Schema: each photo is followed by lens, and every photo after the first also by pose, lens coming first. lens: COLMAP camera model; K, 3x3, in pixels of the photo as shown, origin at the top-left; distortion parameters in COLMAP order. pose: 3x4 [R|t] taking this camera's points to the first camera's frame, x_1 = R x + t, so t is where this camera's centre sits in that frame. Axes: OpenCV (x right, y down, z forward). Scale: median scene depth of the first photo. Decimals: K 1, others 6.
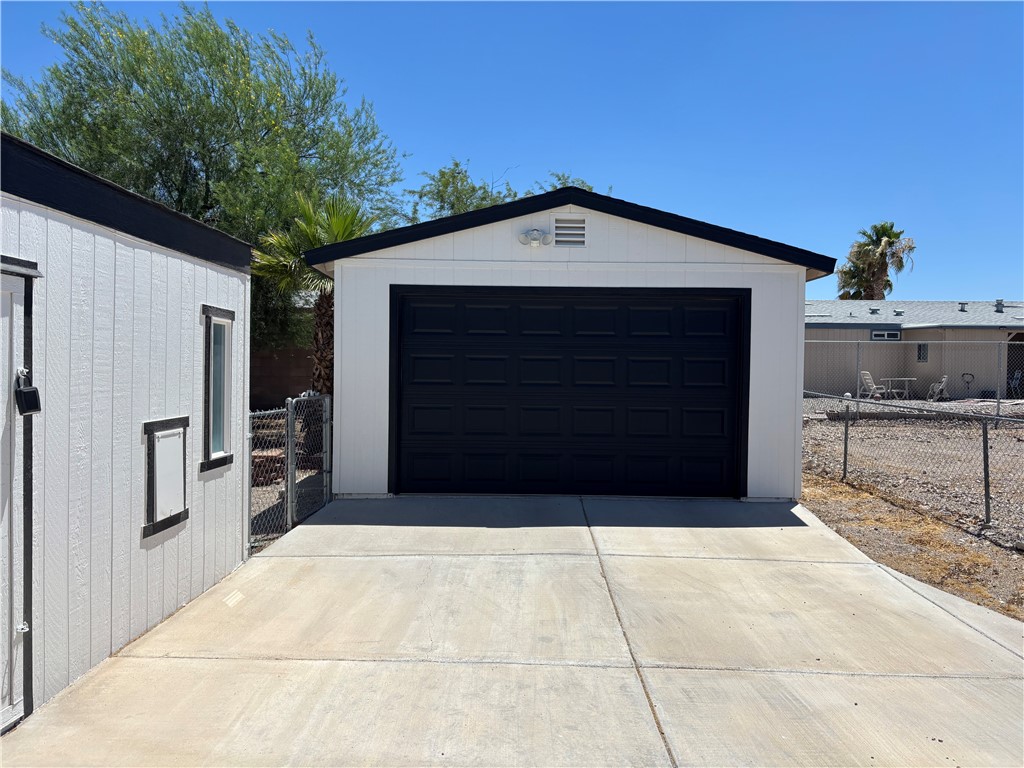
lens RADIAL K [[772.0, 0, 512.0], [0, 772.0, 384.0], [0, 0, 1]] dist [0.043920, -0.049325]
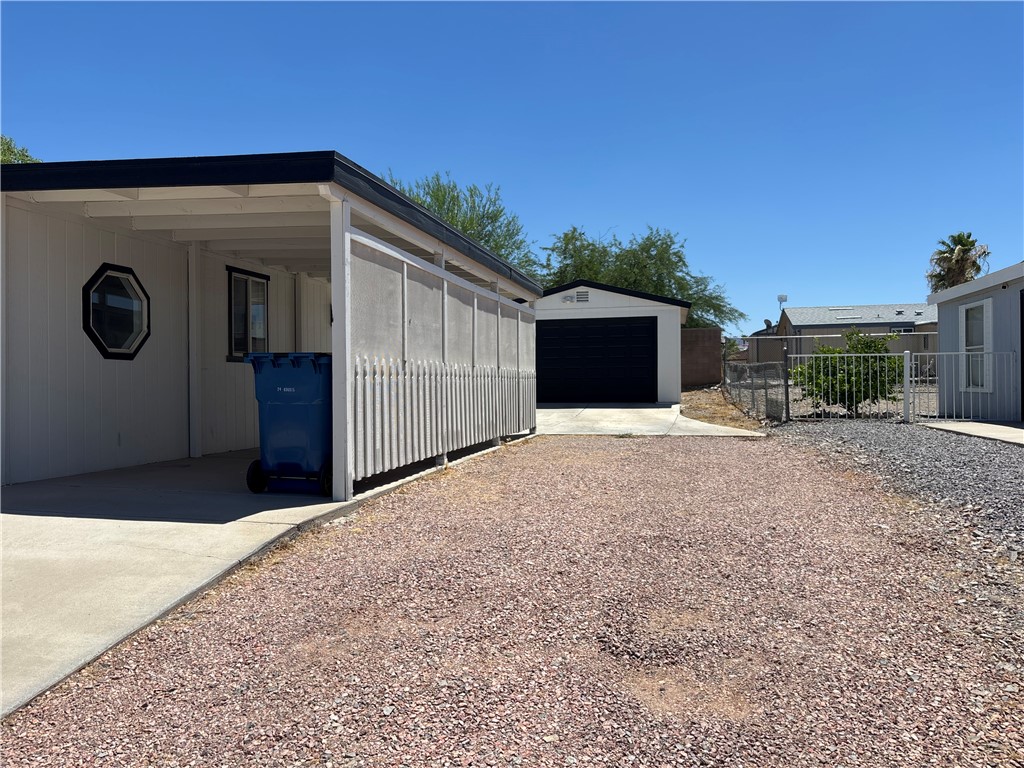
lens RADIAL K [[772.0, 0, 512.0], [0, 772.0, 384.0], [0, 0, 1]] dist [0.043920, -0.049325]
pose [[0.975964, -0.025245, -0.216466, 0.376021], [0.022051, 0.999610, -0.017160, 0.118836], [0.216814, 0.011974, 0.976139, -1.435876]]
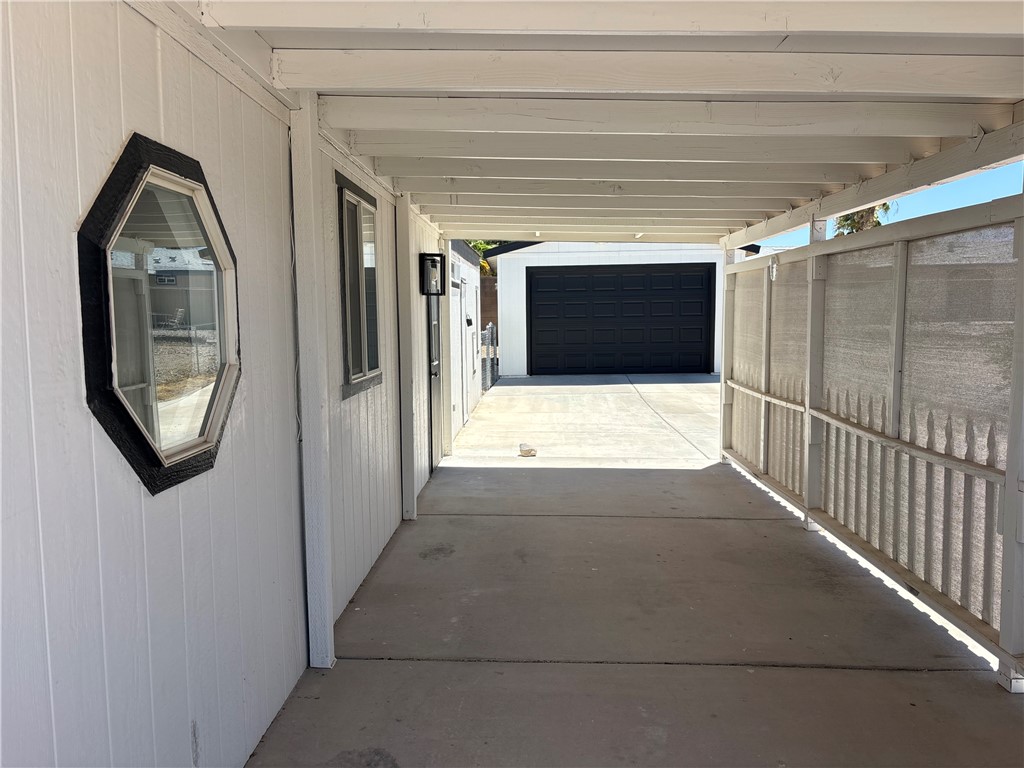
lens RADIAL K [[772.0, 0, 512.0], [0, 772.0, 384.0], [0, 0, 1]] dist [0.043920, -0.049325]
pose [[0.999383, -0.024150, -0.025496, -0.146533], [0.026032, 0.996747, 0.076269, 0.015243], [0.023571, -0.076885, 0.996761, -0.910181]]
